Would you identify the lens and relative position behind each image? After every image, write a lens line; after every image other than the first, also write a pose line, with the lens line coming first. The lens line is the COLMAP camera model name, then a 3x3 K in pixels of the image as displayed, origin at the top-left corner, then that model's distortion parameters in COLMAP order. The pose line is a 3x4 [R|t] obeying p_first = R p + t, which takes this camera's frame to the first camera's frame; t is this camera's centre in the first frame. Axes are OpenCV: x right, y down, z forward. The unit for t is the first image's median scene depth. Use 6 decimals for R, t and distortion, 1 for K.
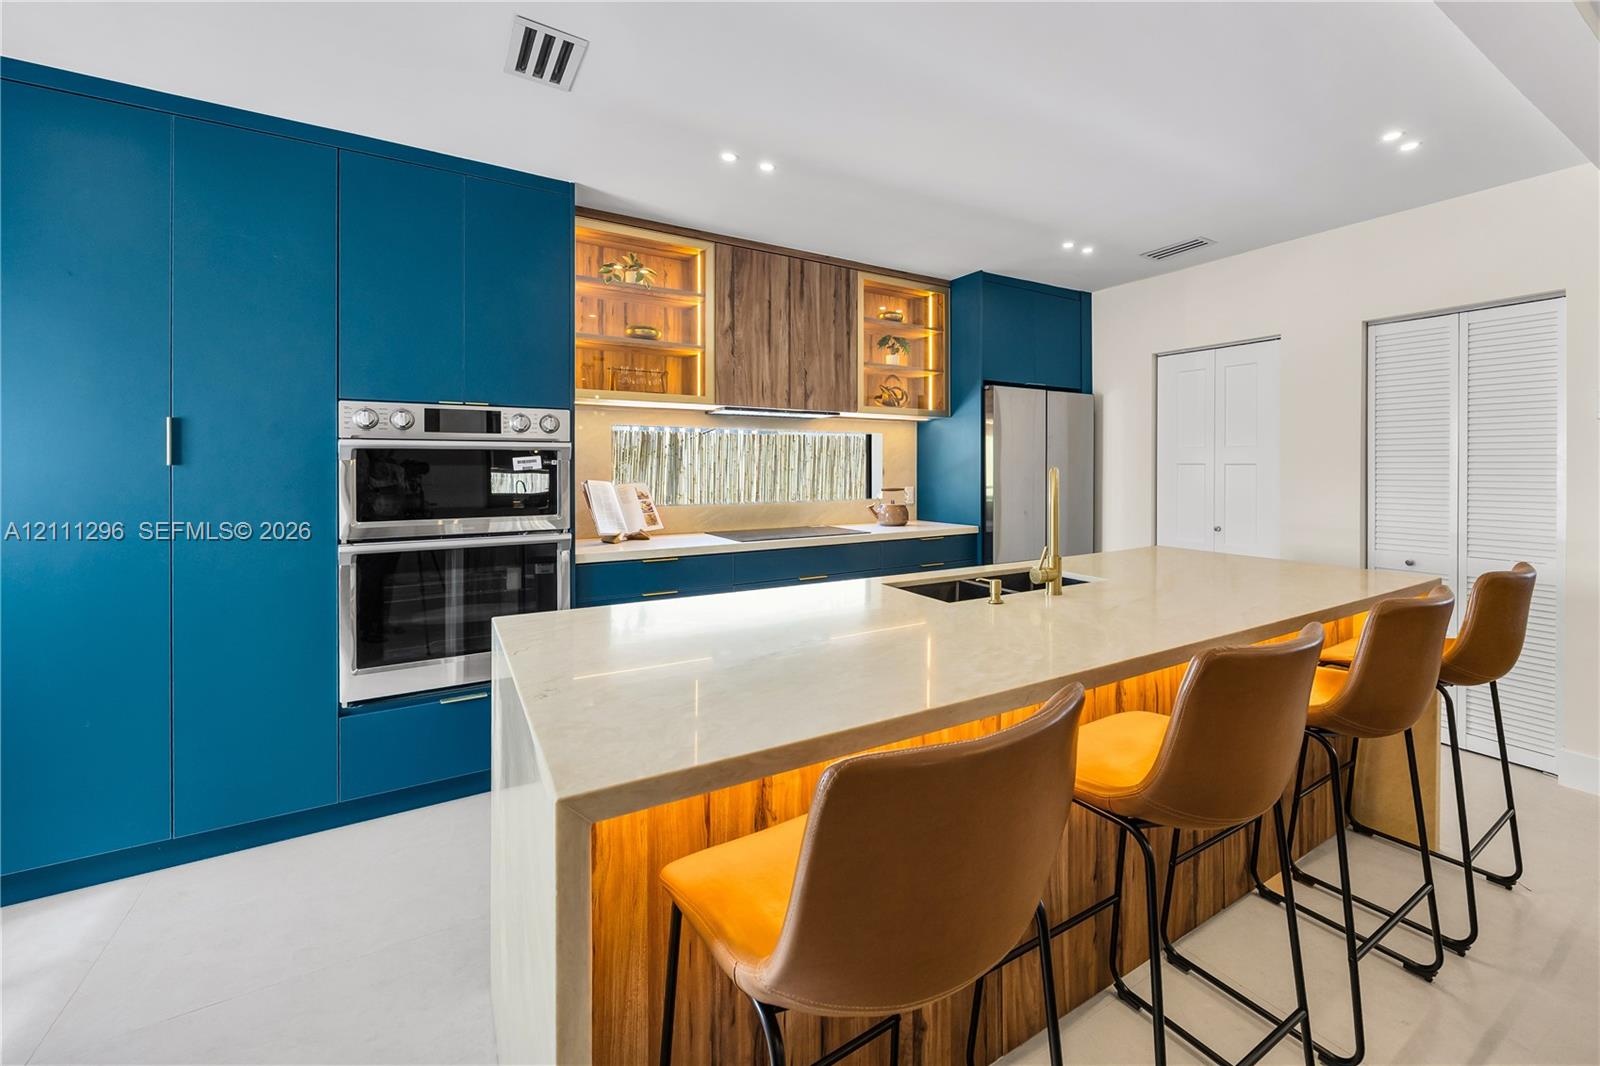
lens RADIAL K [[666.5, 0, 848.8], [0, 666.5, 464.3], [0, 0, 1]] dist [0.000408, -0.000044]
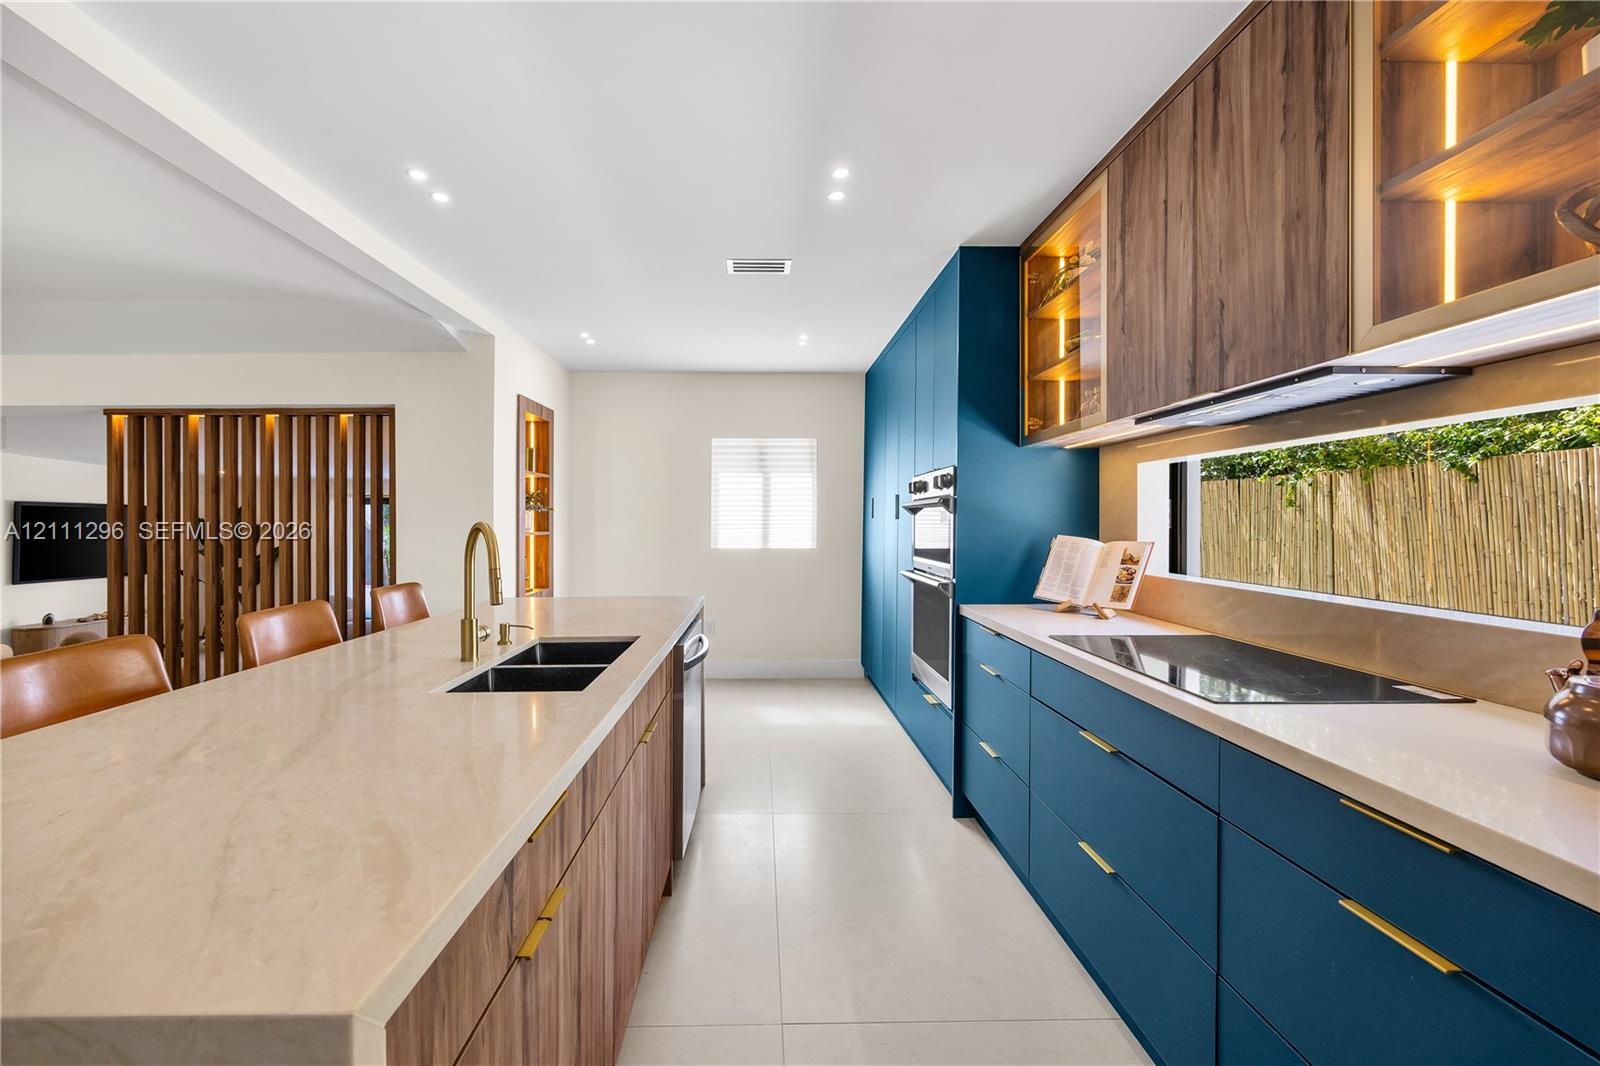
lens RADIAL K [[656.3, 0, 774.3], [0, 656.3, 525.2], [0, 0, 1]] dist [0.001880, 0.000175]
pose [[-0.524238, 0.005823, -0.851552, 0.476693], [0.002589, 0.999983, 0.005244, 0.004893], [0.851568, 0.000545, -0.524244, 1.005601]]
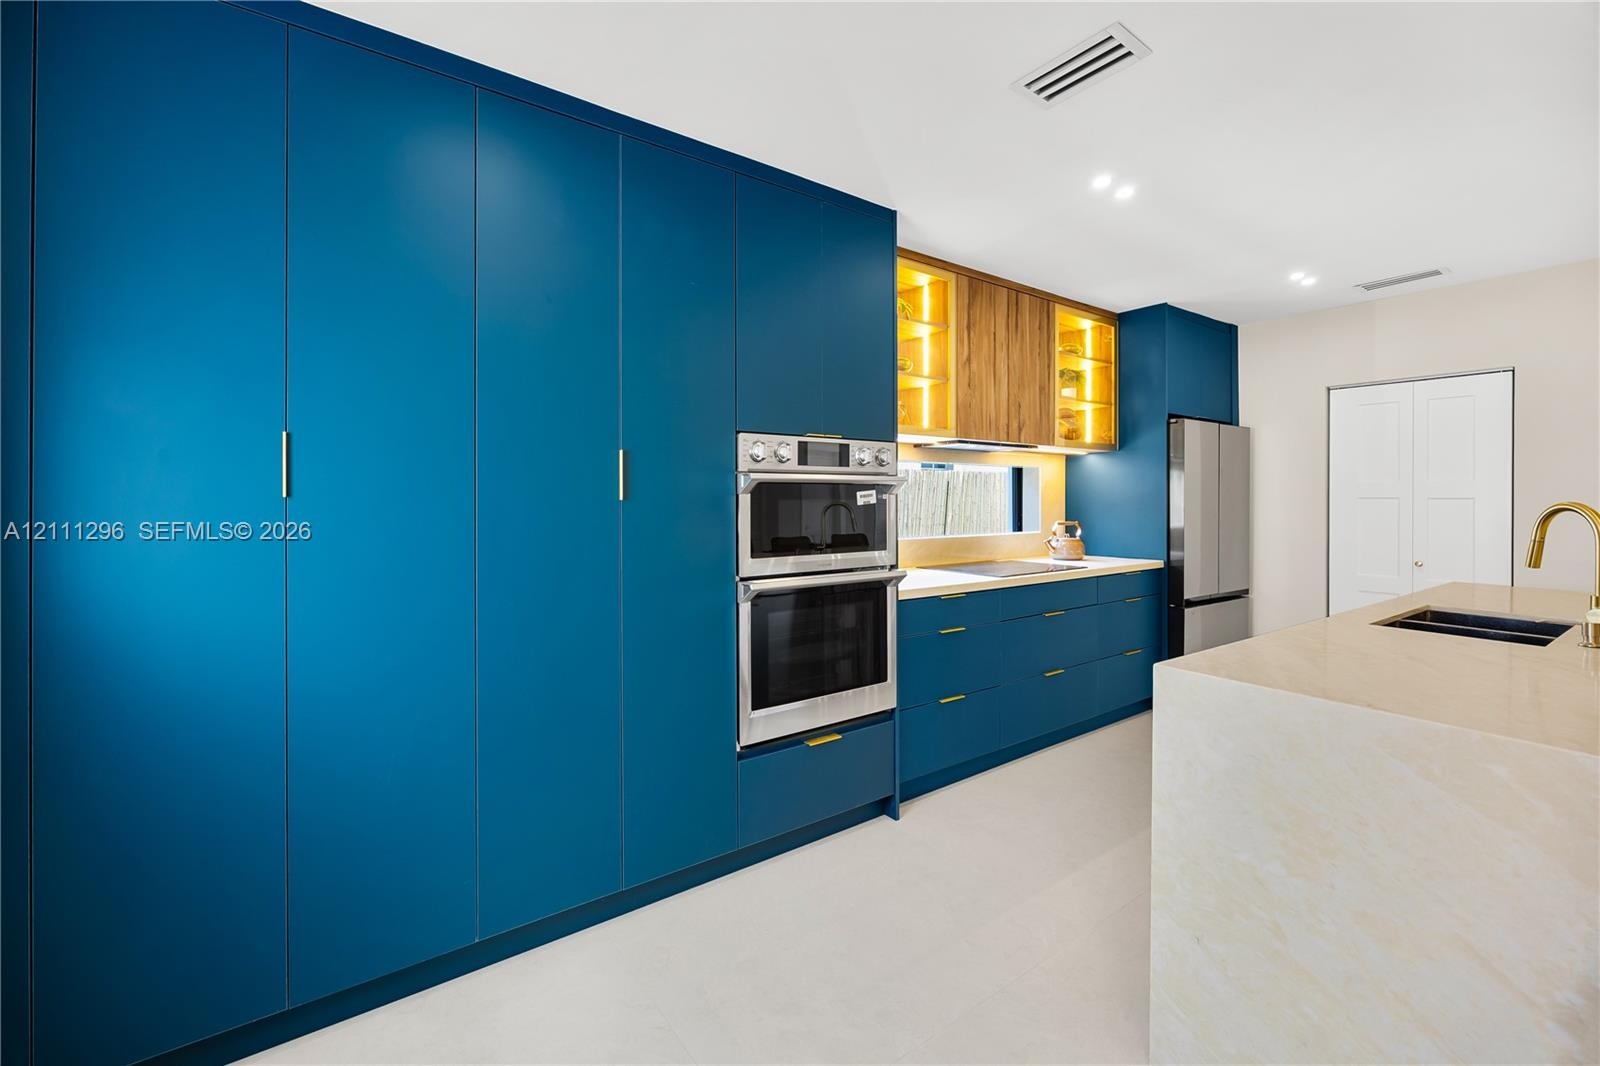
lens RADIAL K [[647.0, 0, 730.2], [0, 647.0, 497.2], [0, 0, 1]] dist [-0.000571, -0.000075]
pose [[0.999997, 0.000354, 0.002494, -0.511804], [-0.000354, 1.000000, 0.000098, -0.001525], [-0.002494, -0.000099, 0.999997, 0.041223]]
